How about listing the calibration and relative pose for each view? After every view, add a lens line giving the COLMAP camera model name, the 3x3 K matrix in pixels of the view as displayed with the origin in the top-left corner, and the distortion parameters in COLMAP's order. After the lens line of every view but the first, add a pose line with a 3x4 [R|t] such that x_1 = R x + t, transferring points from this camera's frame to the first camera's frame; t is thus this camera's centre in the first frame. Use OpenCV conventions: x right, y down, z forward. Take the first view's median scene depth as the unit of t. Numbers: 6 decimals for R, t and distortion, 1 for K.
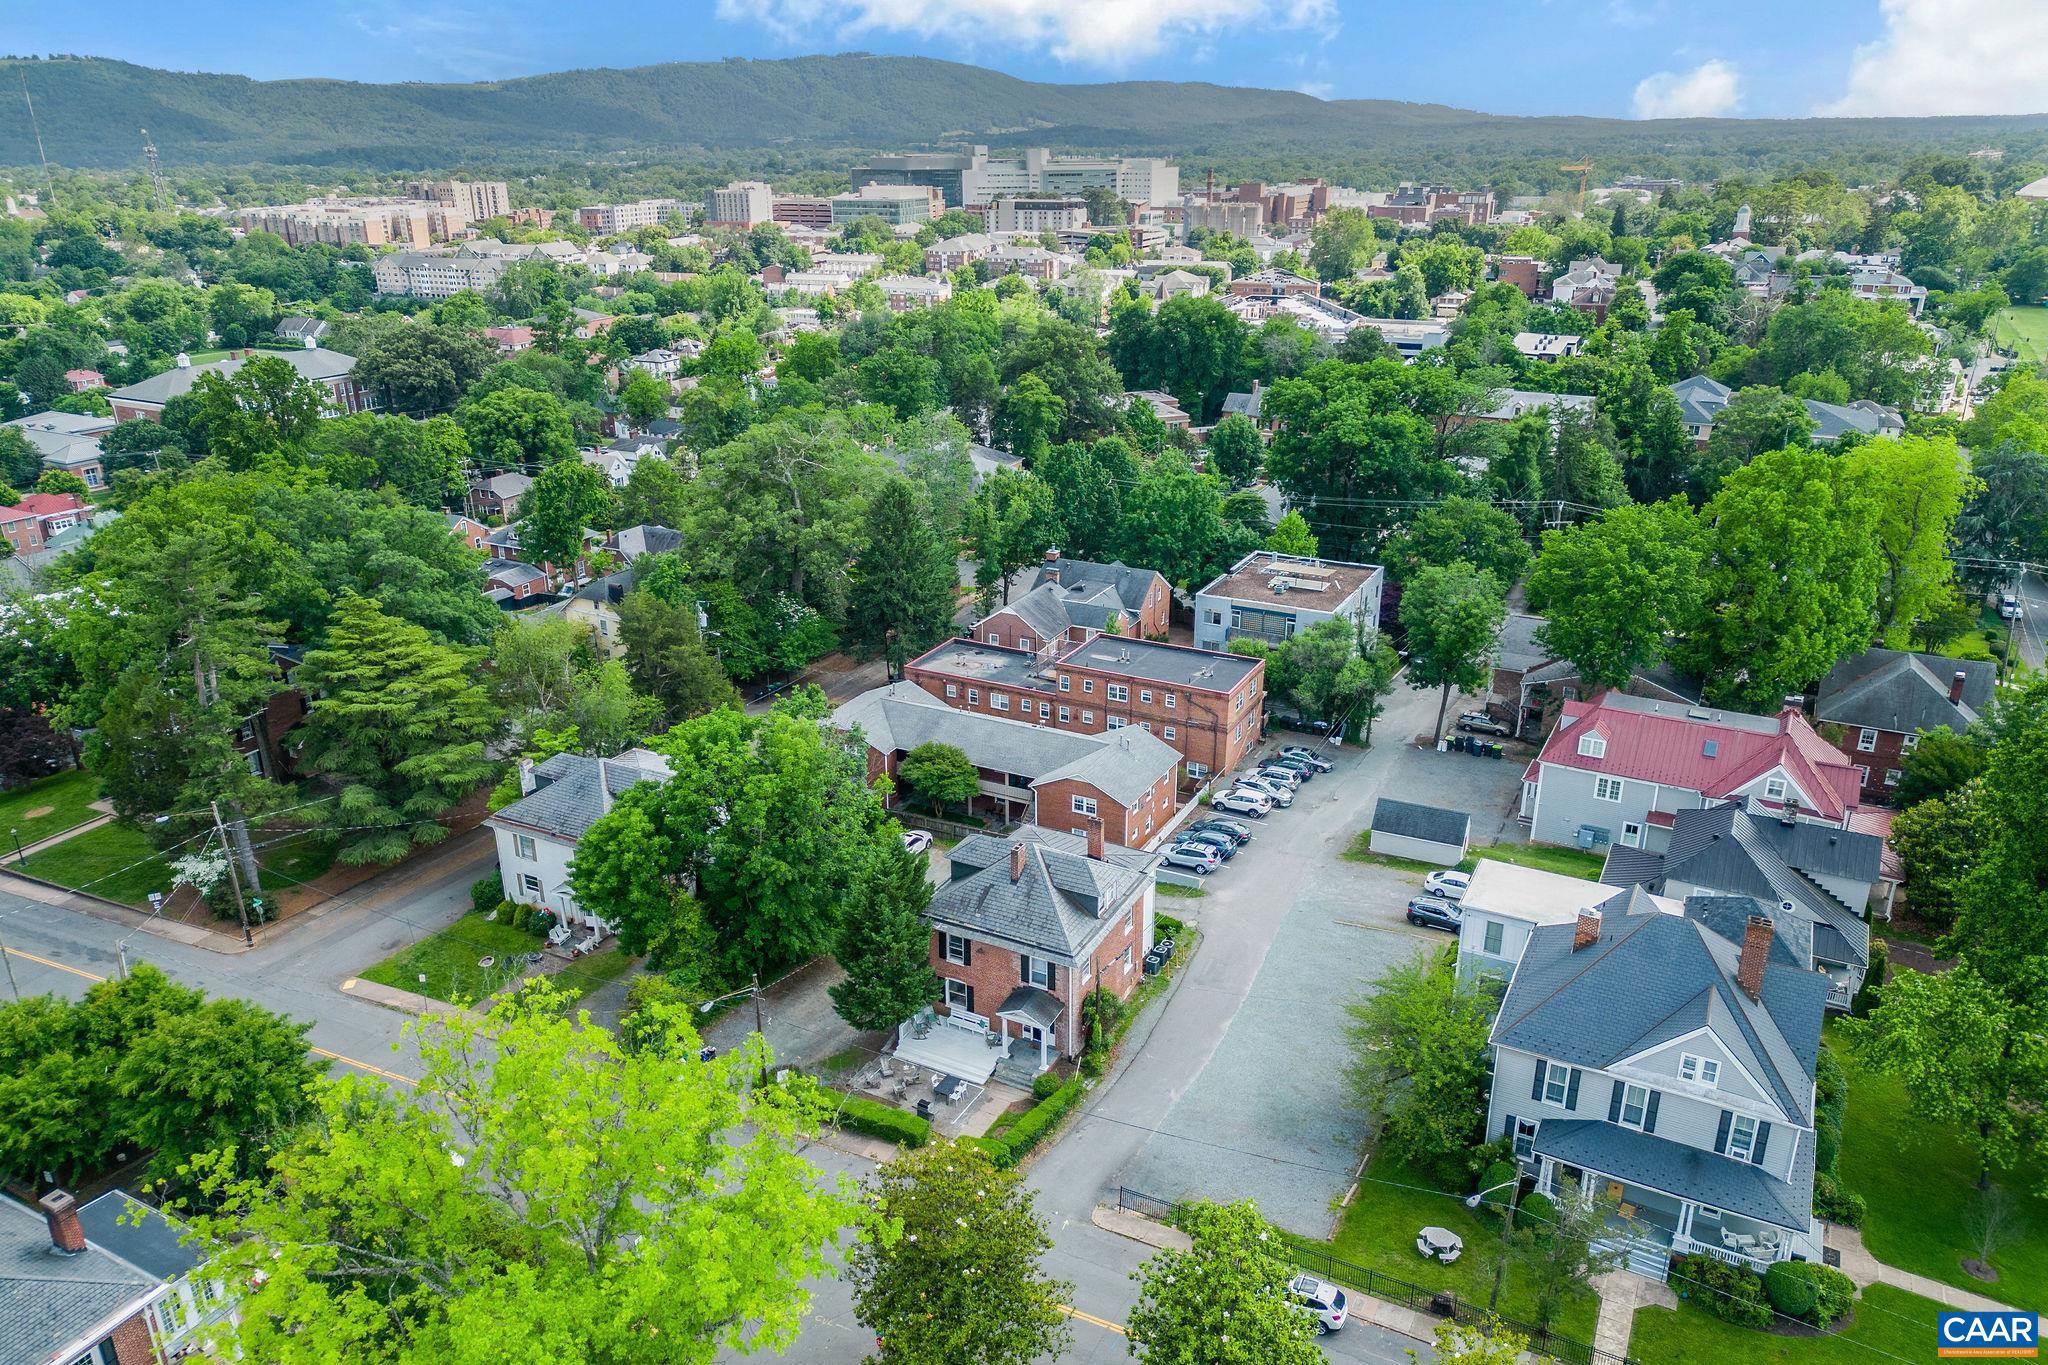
lens RADIAL K [[1451.4, 0, 1030.5], [0, 1451.4, 636.4], [0, 0, 1]] dist [0.085159, -0.124326]
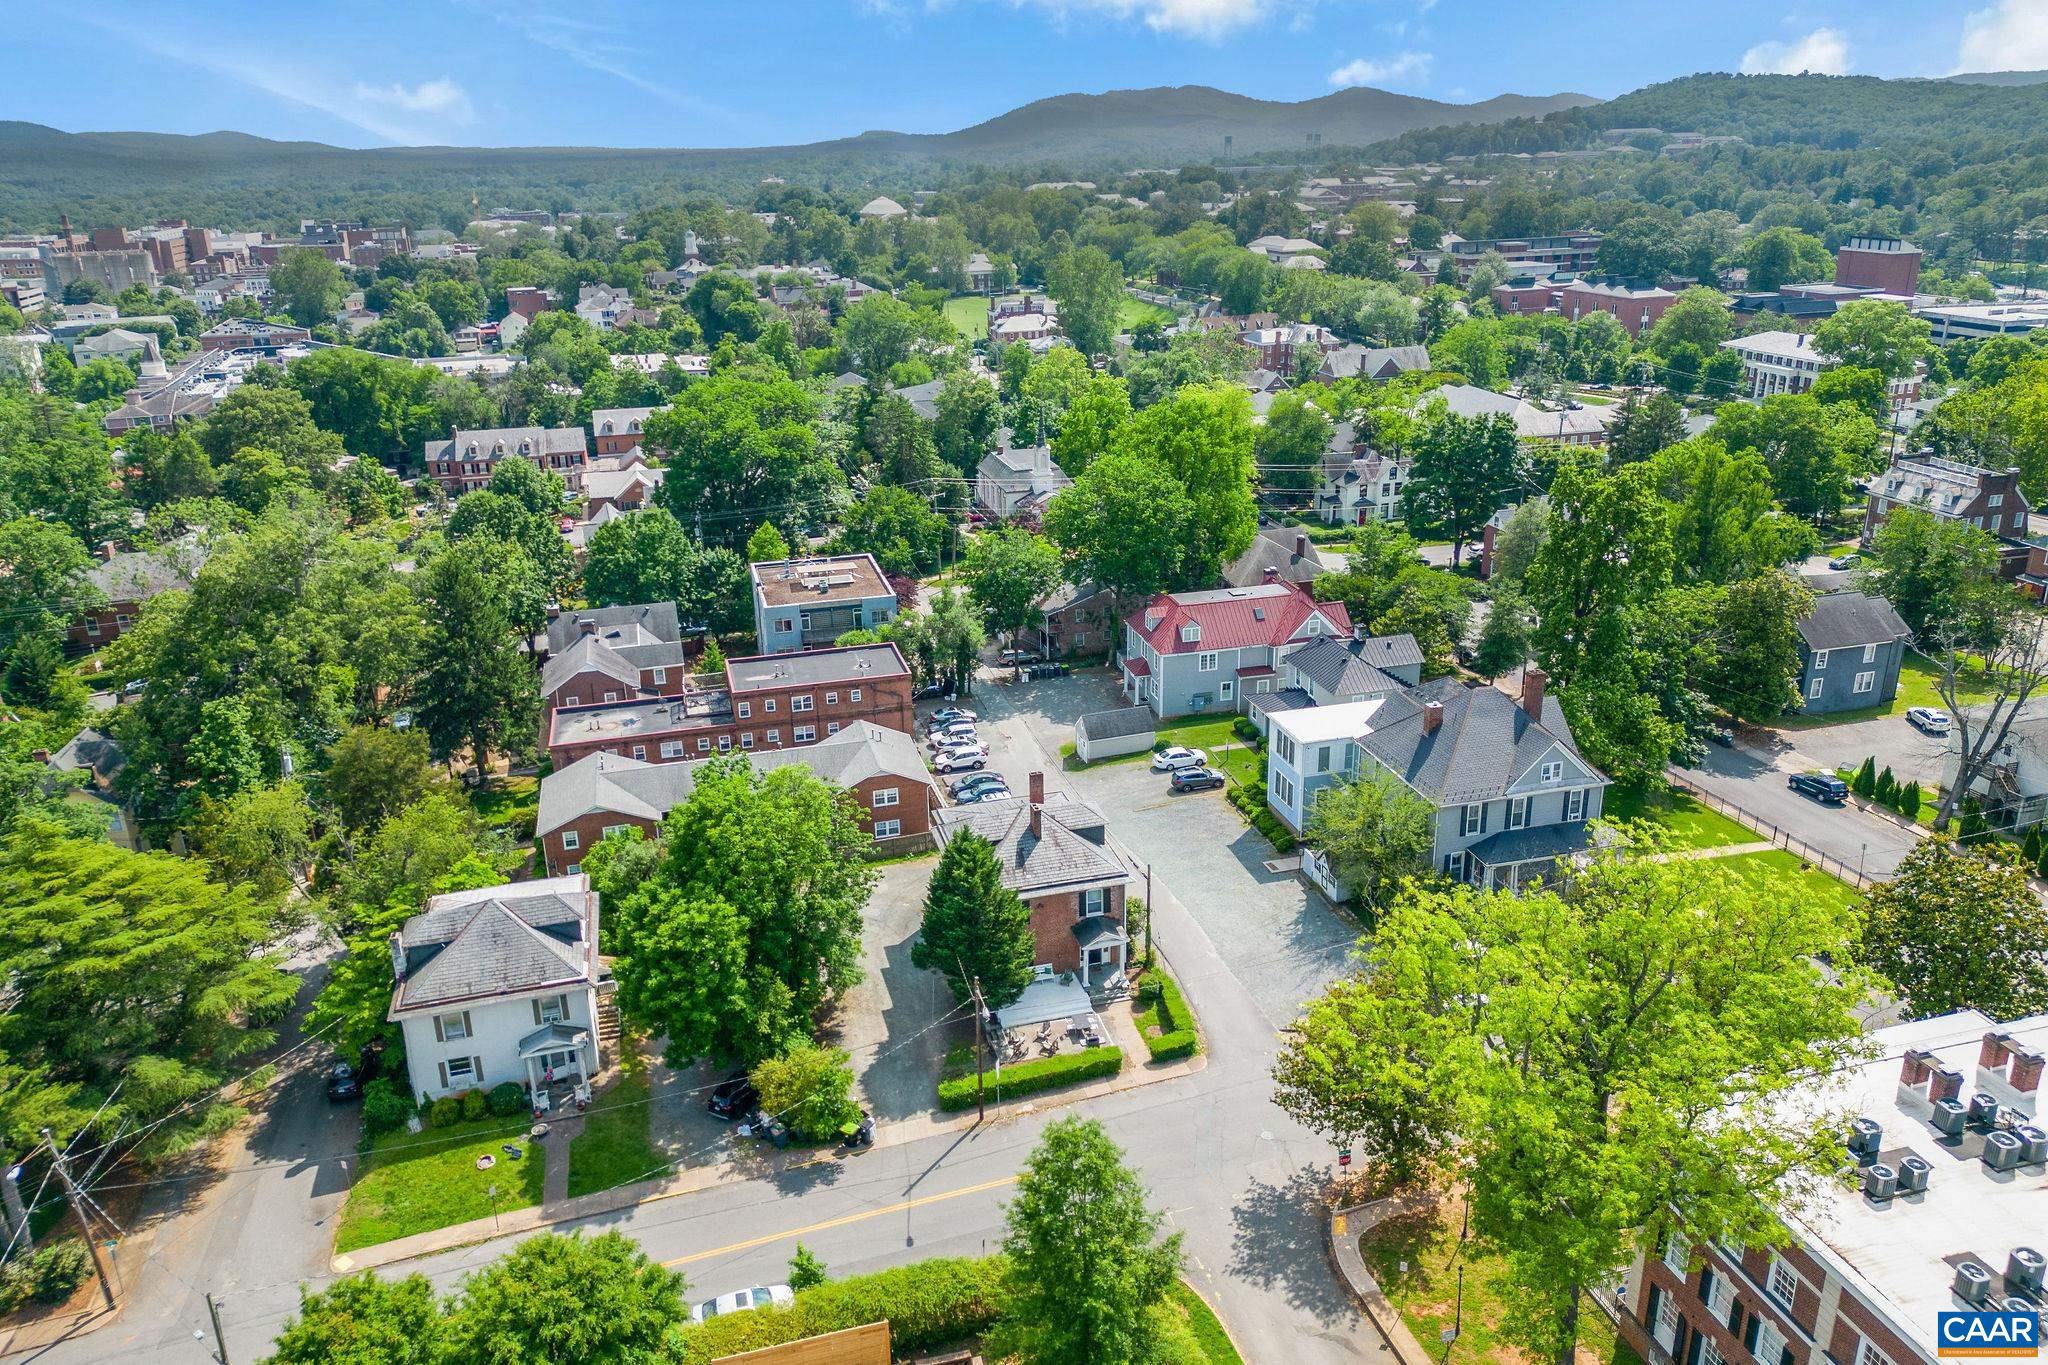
lens RADIAL K [[1451.4, 0, 1030.5], [0, 1451.4, 636.4], [0, 0, 1]] dist [0.085159, -0.124326]
pose [[0.723550, -0.225752, 0.652313, -0.552663], [0.239160, 0.968462, 0.069887, -0.046181], [-0.647517, 0.105441, 0.754721, 0.121482]]
